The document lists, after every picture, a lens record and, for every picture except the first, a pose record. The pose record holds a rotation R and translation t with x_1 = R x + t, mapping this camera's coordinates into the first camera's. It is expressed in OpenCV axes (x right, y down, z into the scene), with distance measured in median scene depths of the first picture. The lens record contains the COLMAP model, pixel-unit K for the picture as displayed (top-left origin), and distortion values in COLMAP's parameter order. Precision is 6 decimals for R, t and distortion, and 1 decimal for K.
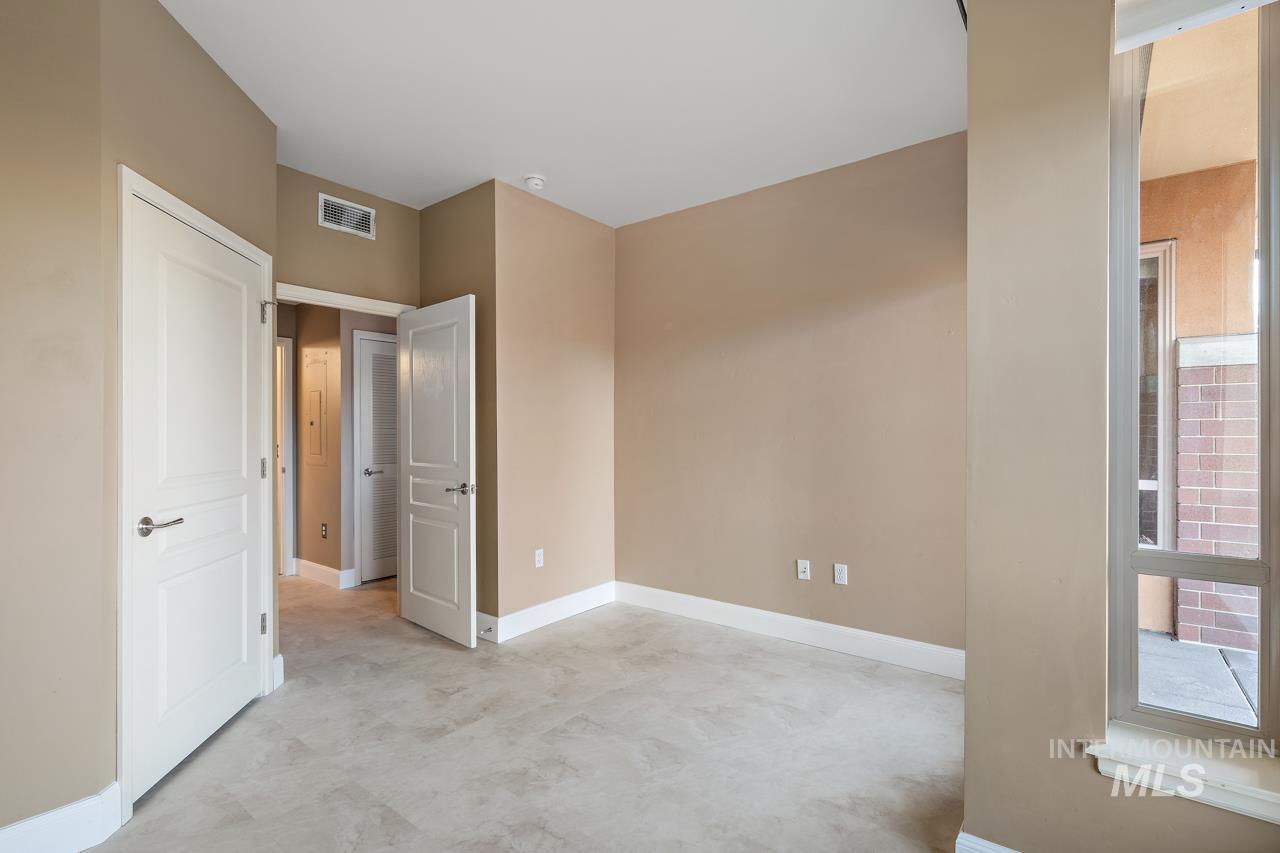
lens RADIAL K [[580.2, 0, 630.8], [0, 580.2, 430.1], [0, 0, 1]] dist [-0.009629, 0.003842]
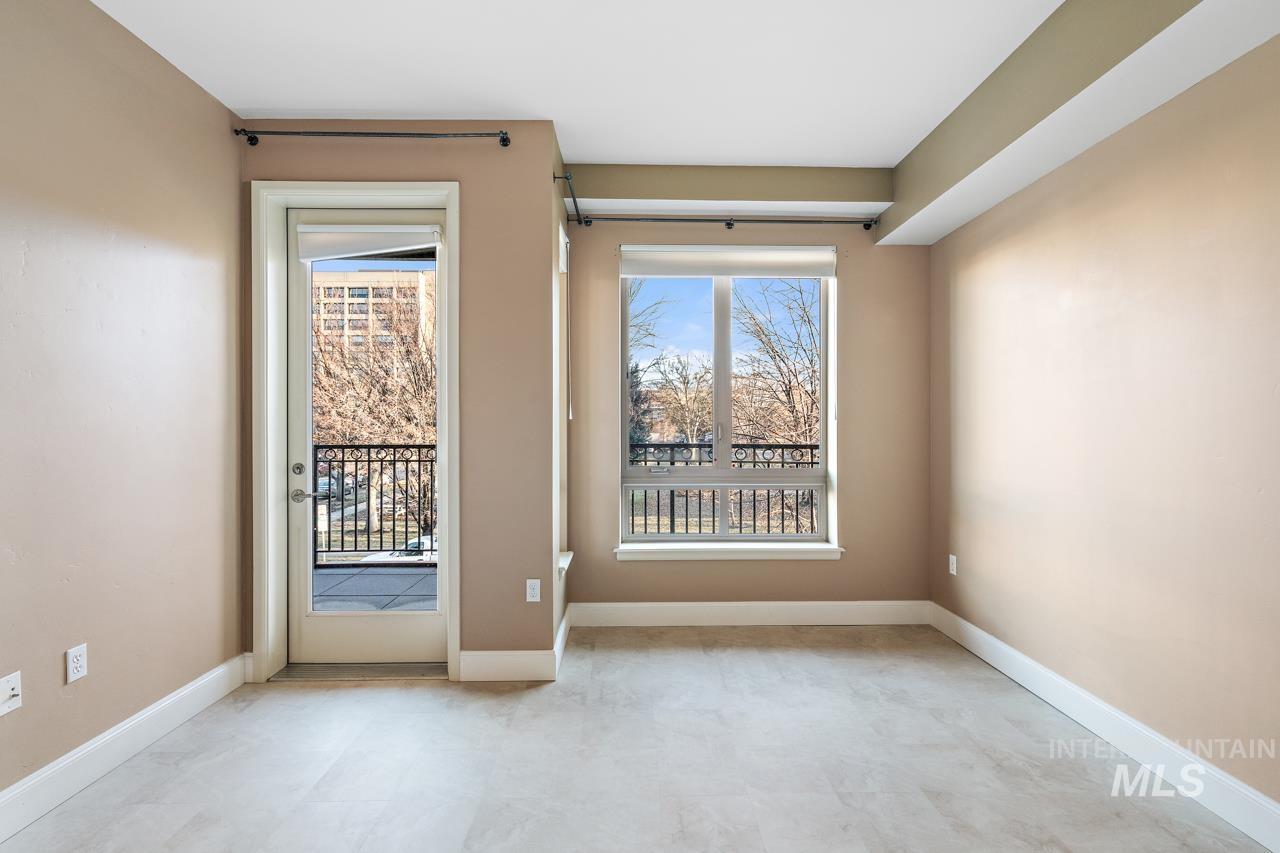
lens RADIAL K [[580.2, 0, 640.6], [0, 580.2, 419.3], [0, 0, 1]] dist [-0.009629, 0.003842]
pose [[-0.639017, 0.011853, 0.769102, -0.478064], [-0.006120, 0.999771, -0.020493, 0.002540], [-0.769169, -0.017802, -0.638798, 0.926373]]
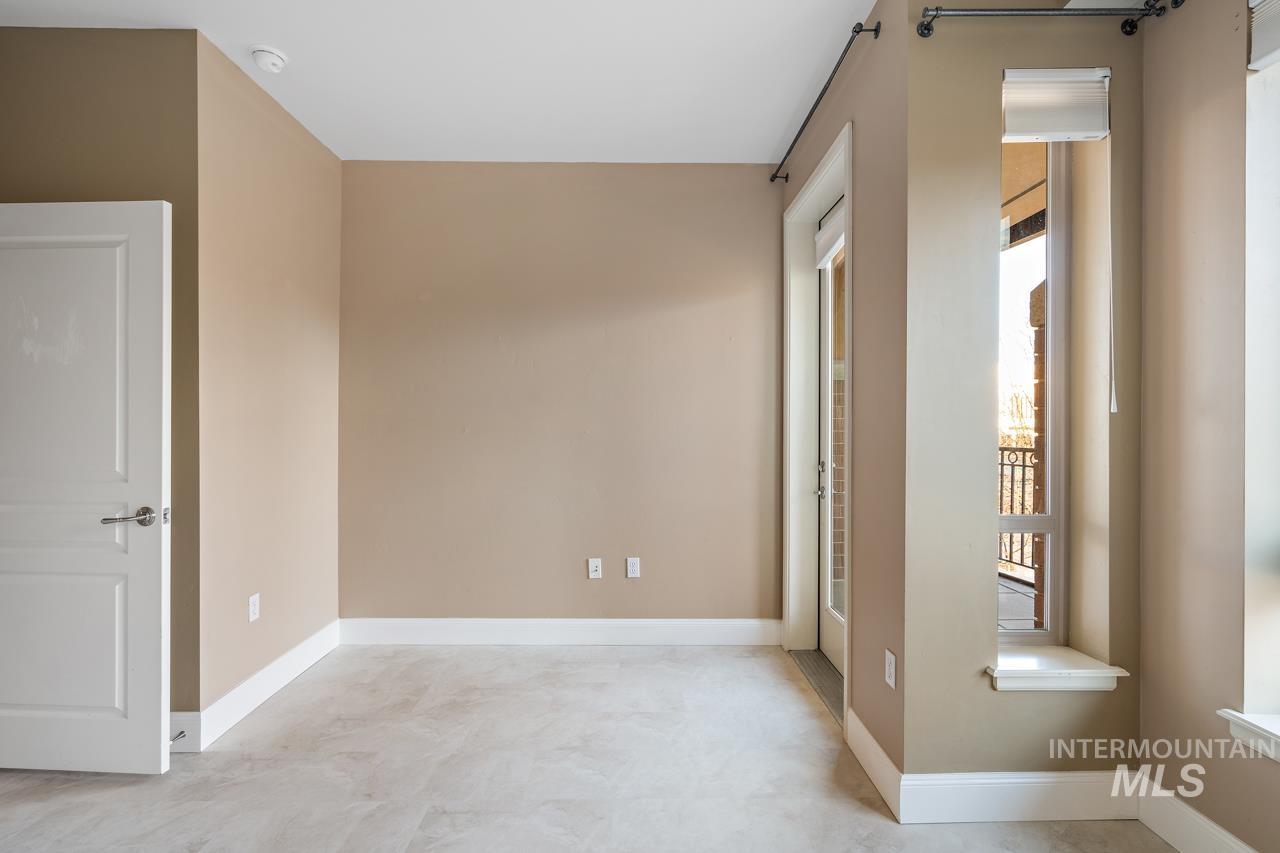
lens RADIAL K [[580.2, 0, 633.6], [0, 580.2, 427.0], [0, 0, 1]] dist [-0.009629, 0.003842]
pose [[0.782966, 0.005231, 0.622043, -0.263845], [-0.004202, 0.999986, -0.003120, 0.007022], [-0.622051, -0.000171, 0.782977, 0.205929]]
